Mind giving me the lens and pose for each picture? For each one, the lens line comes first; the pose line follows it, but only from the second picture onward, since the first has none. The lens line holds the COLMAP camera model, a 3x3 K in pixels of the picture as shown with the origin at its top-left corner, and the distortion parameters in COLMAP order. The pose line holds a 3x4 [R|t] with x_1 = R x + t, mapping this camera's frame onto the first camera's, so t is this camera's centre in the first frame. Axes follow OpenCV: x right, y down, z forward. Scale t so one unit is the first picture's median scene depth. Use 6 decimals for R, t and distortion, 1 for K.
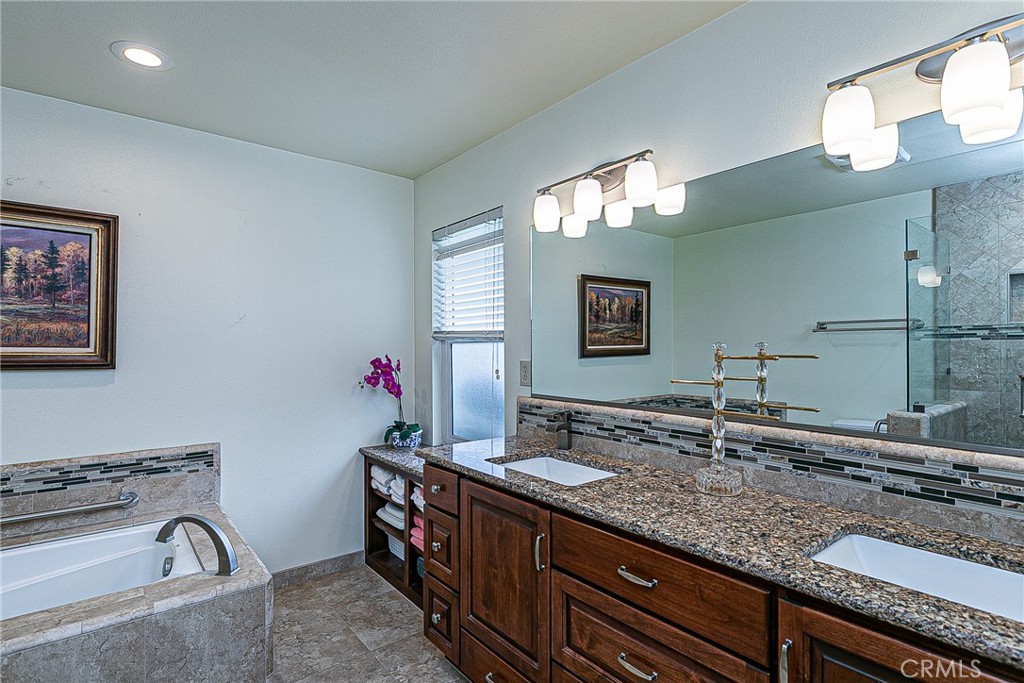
lens RADIAL K [[502.9, 0, 521.1], [0, 502.9, 343.0], [0, 0, 1]] dist [0.006076, -0.000546]
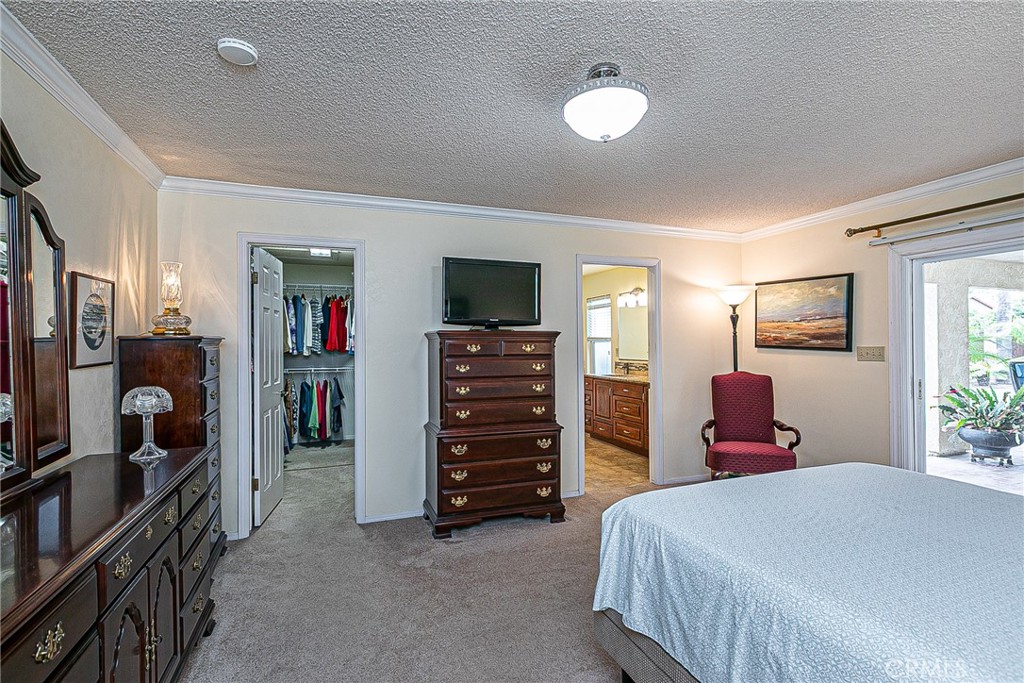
lens RADIAL K [[502.9, 0, 511.2], [0, 502.9, 343.7], [0, 0, 1]] dist [0.006076, -0.000546]
pose [[0.941230, -0.001943, -0.337761, 0.431685], [0.004933, 0.999956, 0.007994, -0.016805], [0.337730, -0.009190, 0.941198, -2.062263]]
